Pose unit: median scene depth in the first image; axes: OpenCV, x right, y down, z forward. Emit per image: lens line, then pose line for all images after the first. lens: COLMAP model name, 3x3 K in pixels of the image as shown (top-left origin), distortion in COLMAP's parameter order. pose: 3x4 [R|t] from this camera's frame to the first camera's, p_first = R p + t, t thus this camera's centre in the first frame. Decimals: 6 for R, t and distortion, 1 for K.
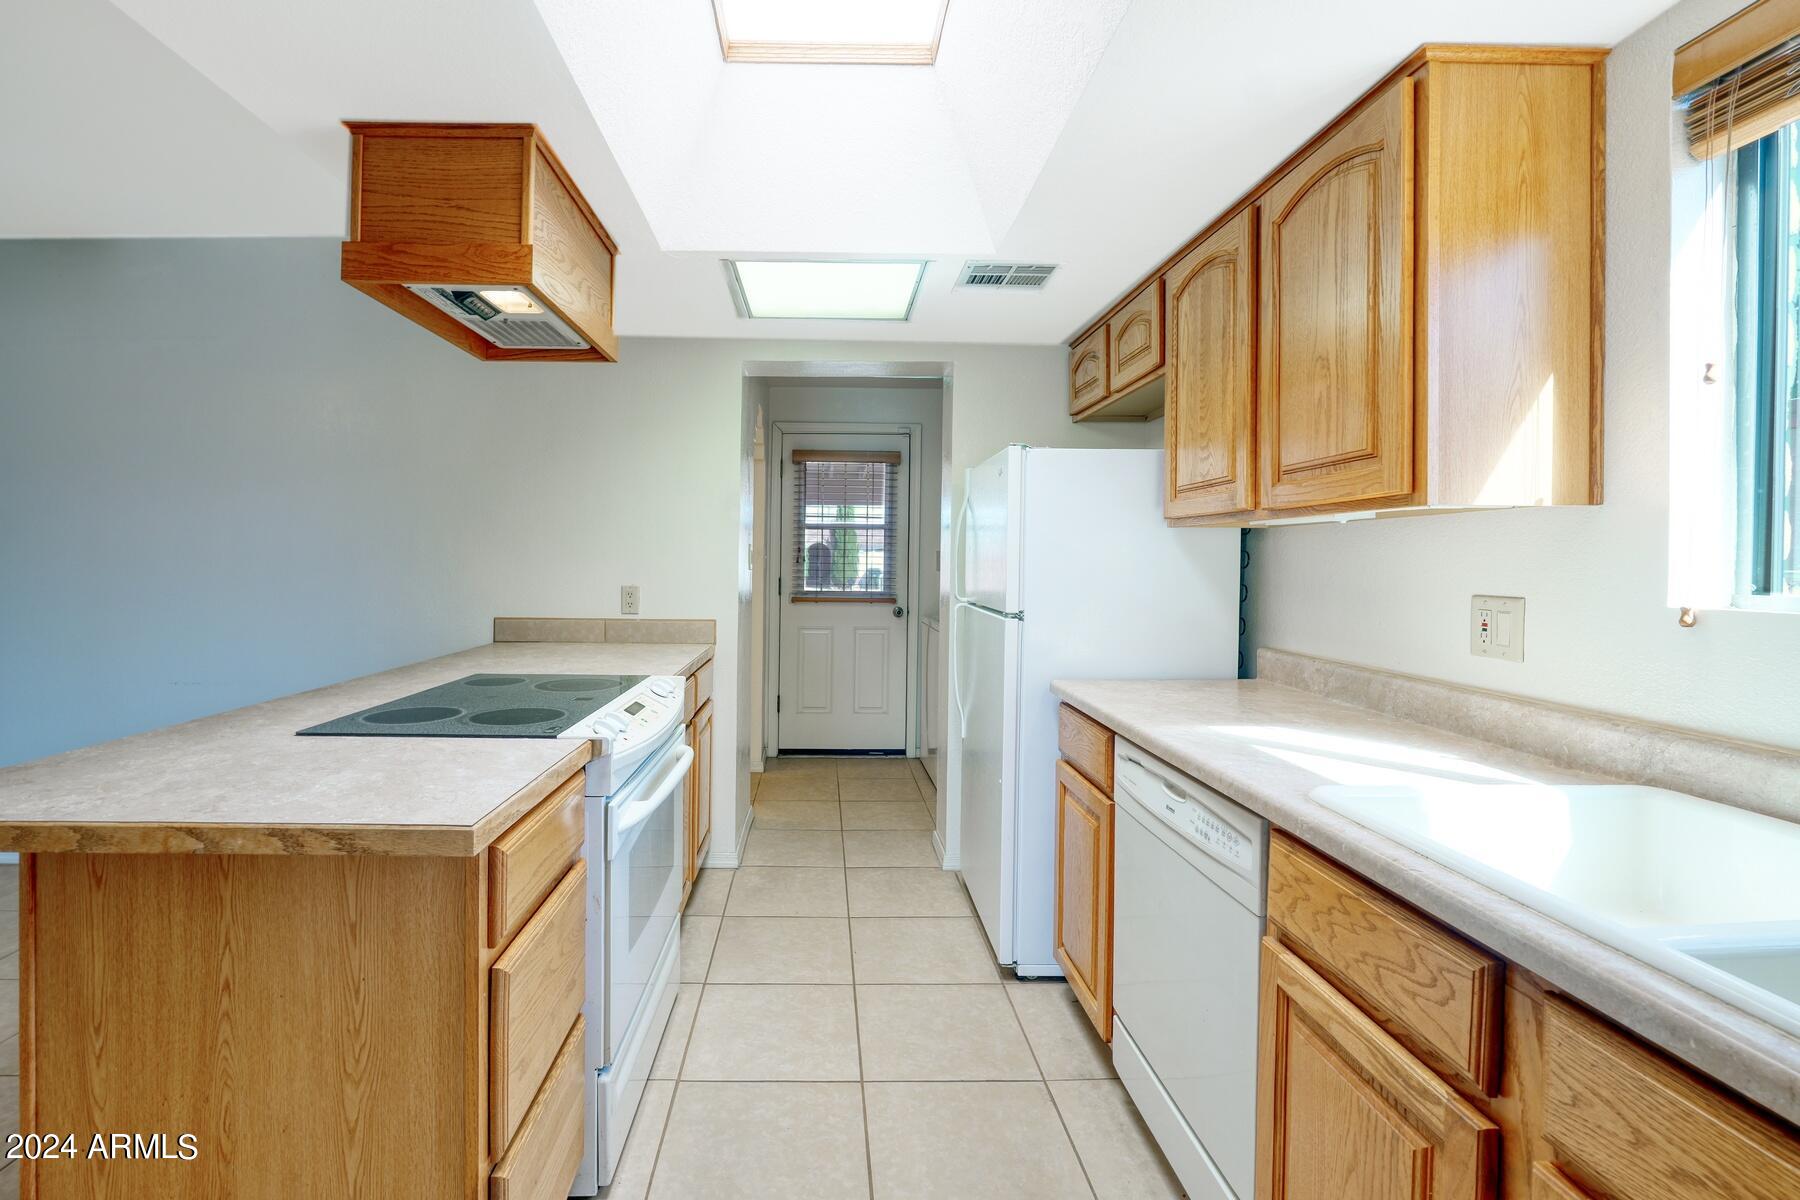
lens RADIAL K [[843.6, 0, 846.5], [0, 843.6, 577.6], [0, 0, 1]] dist [-0.011175, -0.000365]
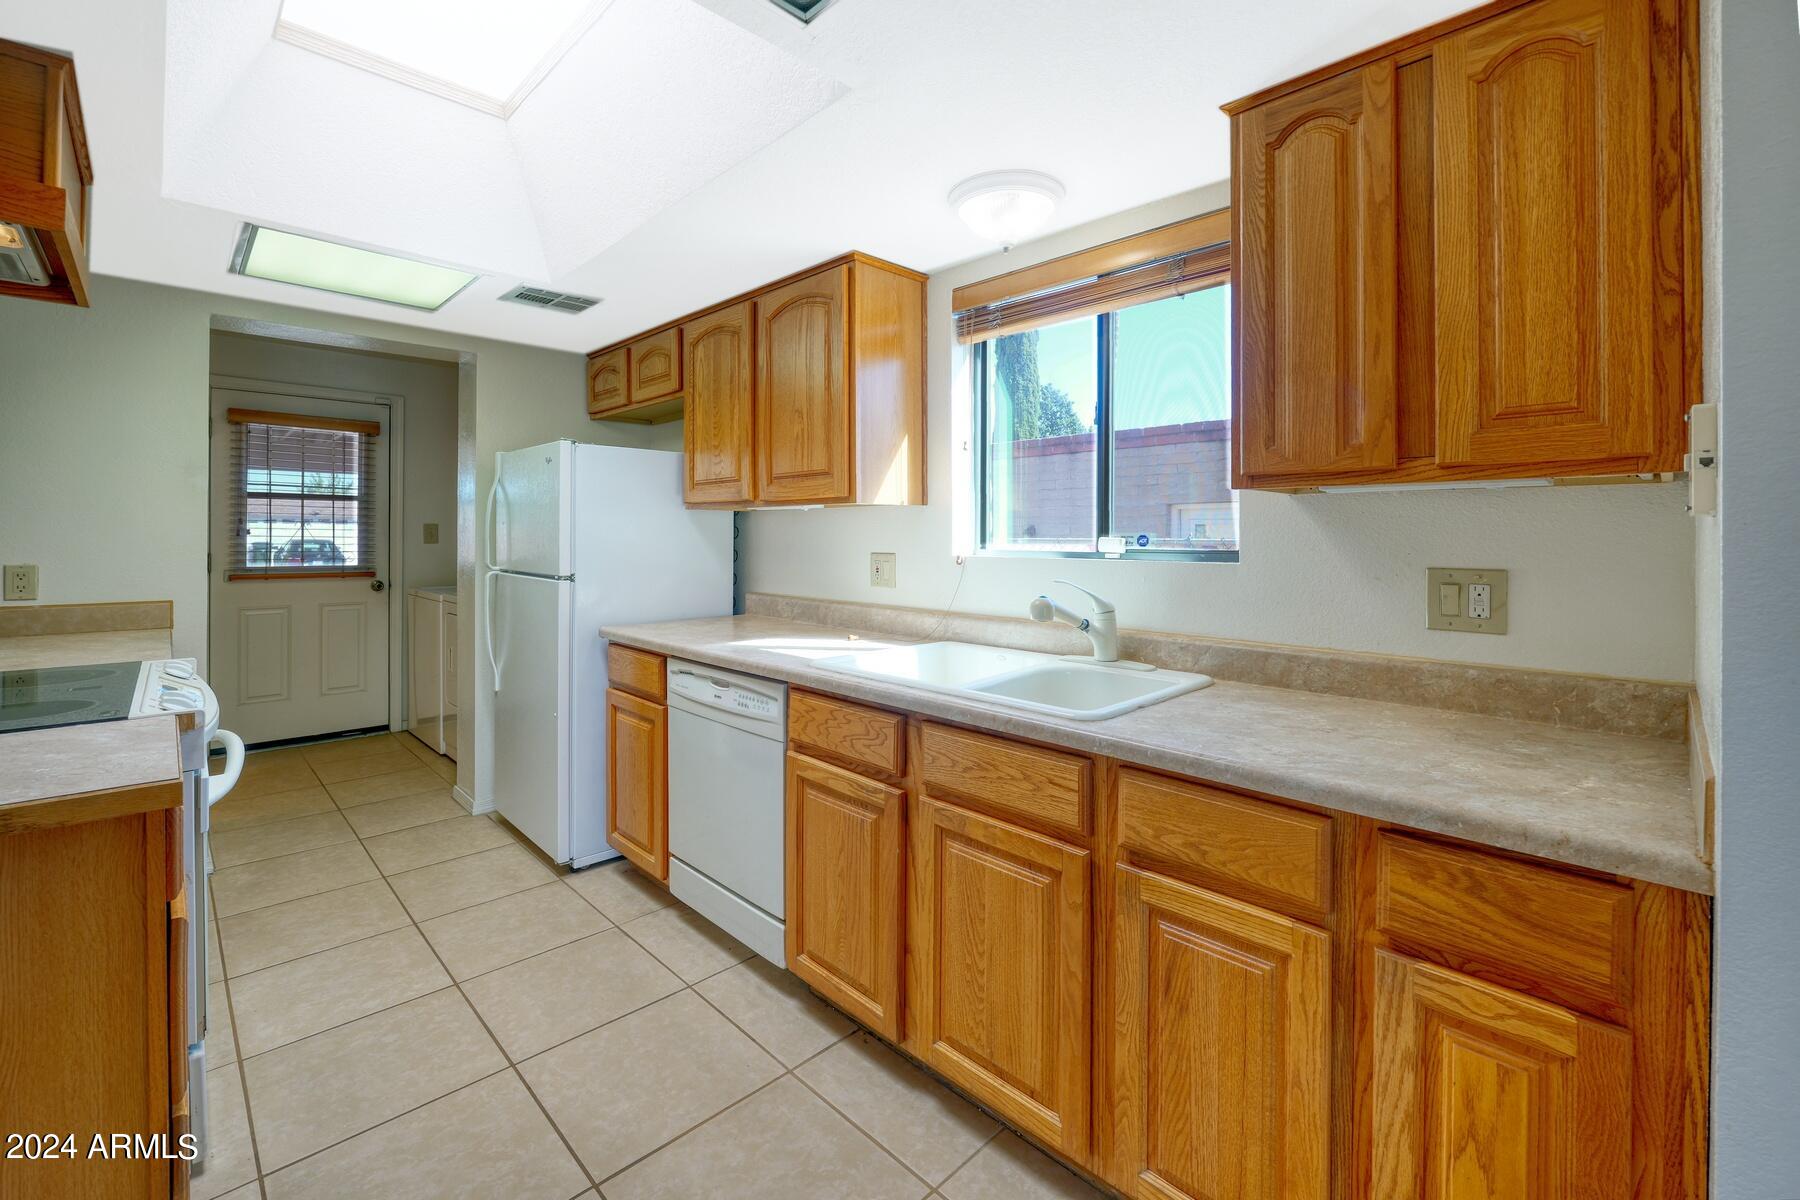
lens RADIAL K [[738.4, 0, 902.1], [0, 738.4, 561.2], [0, 0, 1]] dist [-0.002369, 0.000082]
pose [[0.747849, -0.024926, 0.663401, -0.190828], [0.013189, 0.999656, 0.022692, 0.002910], [-0.663738, -0.008221, 0.747920, -0.170466]]
